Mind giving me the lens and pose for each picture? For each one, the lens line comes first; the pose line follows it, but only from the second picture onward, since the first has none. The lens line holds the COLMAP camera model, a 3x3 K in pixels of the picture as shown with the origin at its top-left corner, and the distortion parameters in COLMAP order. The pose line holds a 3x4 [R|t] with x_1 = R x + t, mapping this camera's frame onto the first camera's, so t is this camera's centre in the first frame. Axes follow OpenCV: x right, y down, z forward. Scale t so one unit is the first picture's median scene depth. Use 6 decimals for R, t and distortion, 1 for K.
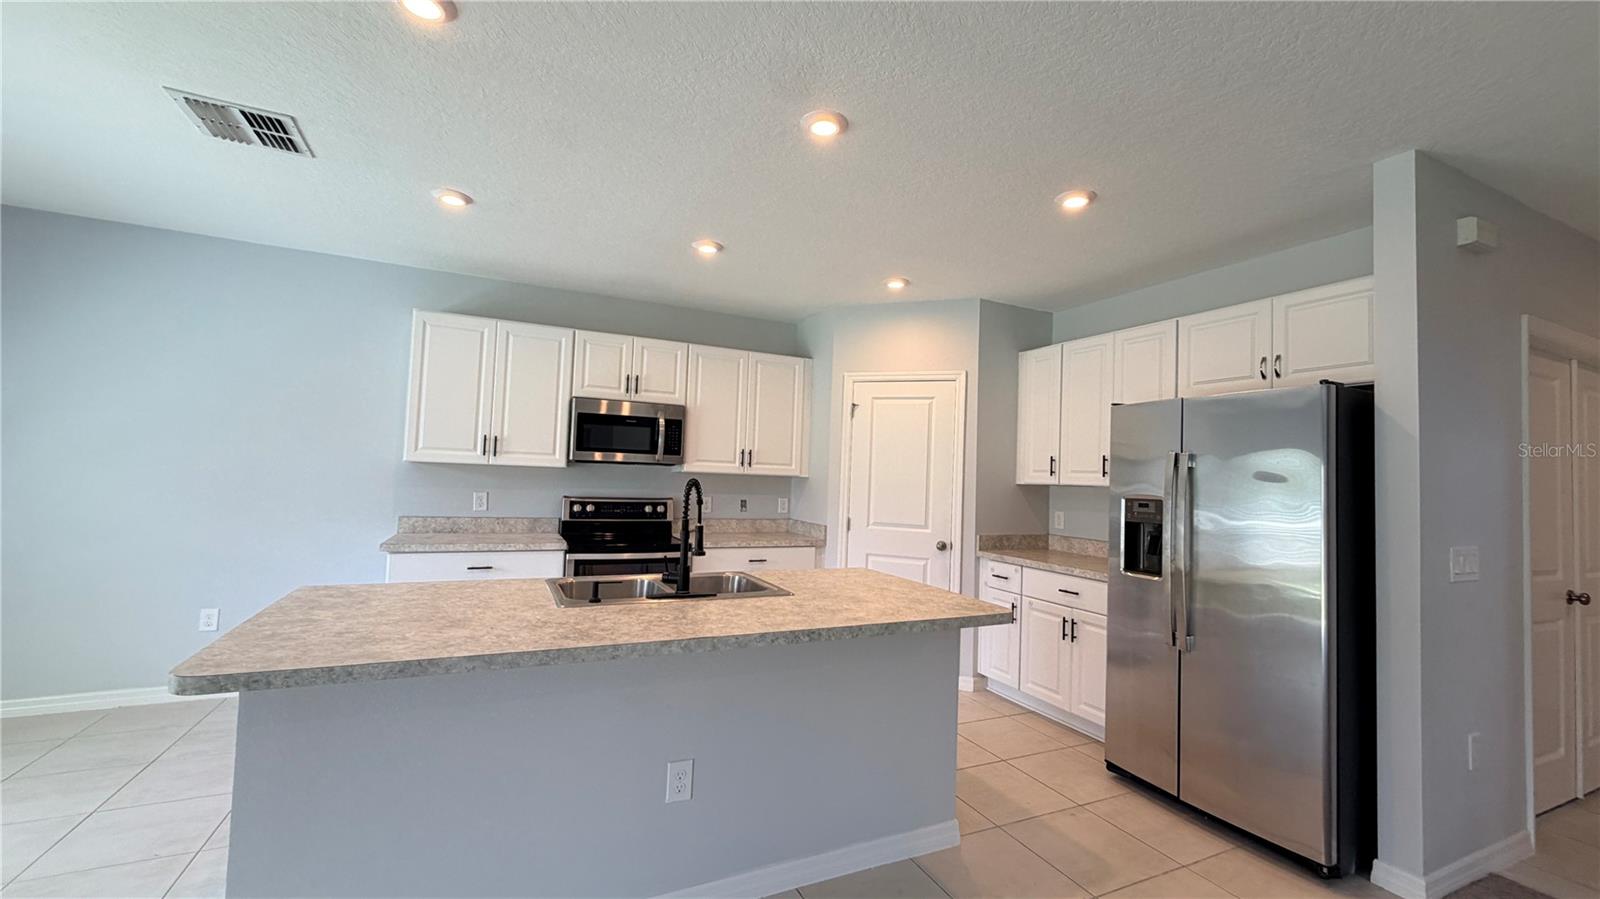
lens RADIAL K [[636.6, 0, 796.9], [0, 636.6, 449.7], [0, 0, 1]] dist [0.000722, -0.000032]
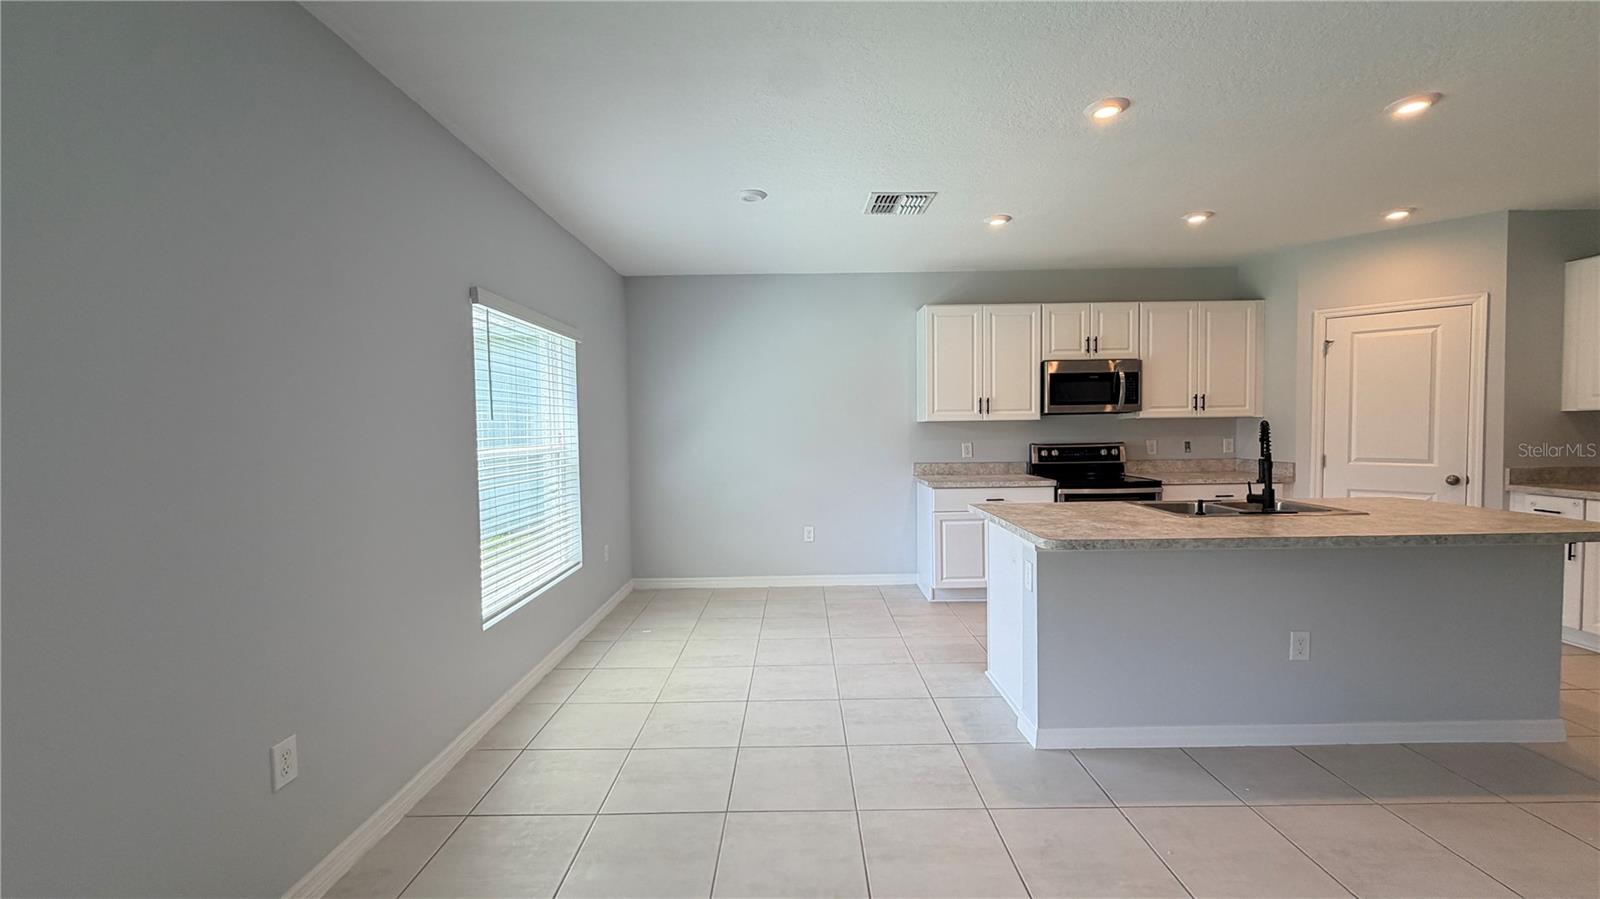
lens RADIAL K [[636.6, 0, 796.9], [0, 636.6, 448.9], [0, 0, 1]] dist [0.000722, -0.000032]
pose [[0.901805, -0.034223, -0.430786, -0.266386], [0.066086, 0.996055, 0.059213, -0.019724], [0.427060, -0.081868, 0.900509, -0.303241]]
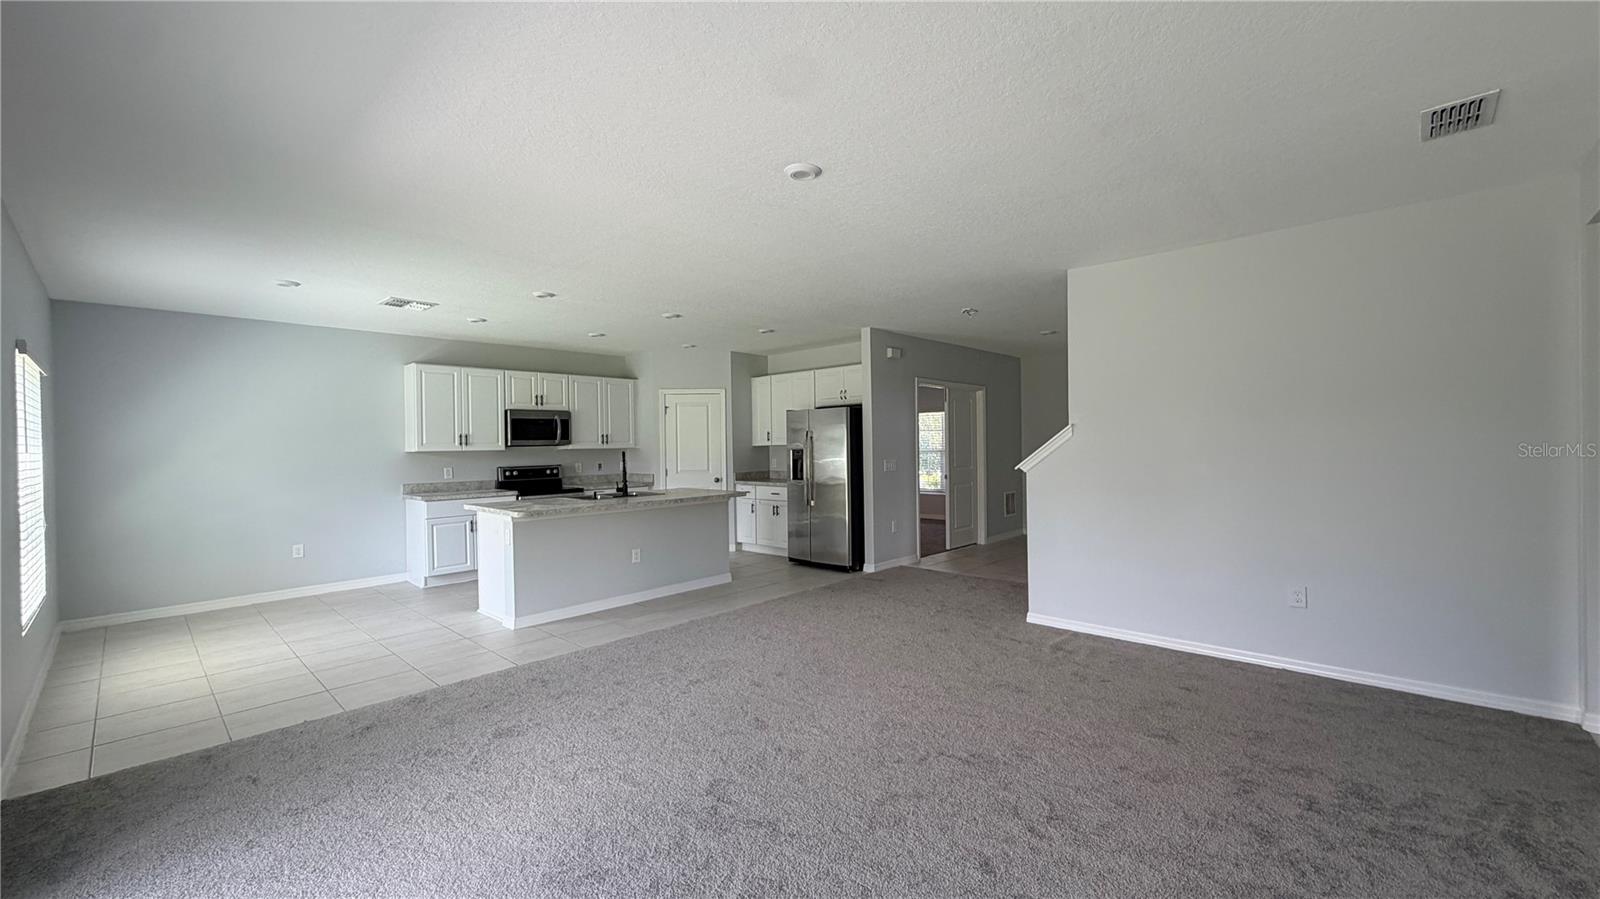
lens RADIAL K [[636.6, 0, 796.9], [0, 636.6, 449.2], [0, 0, 1]] dist [0.000722, -0.000032]
pose [[0.929874, -0.053946, 0.363901, -0.259596], [0.034389, 0.997605, 0.060014, -0.053102], [-0.366267, -0.043292, 0.929502, -0.937075]]
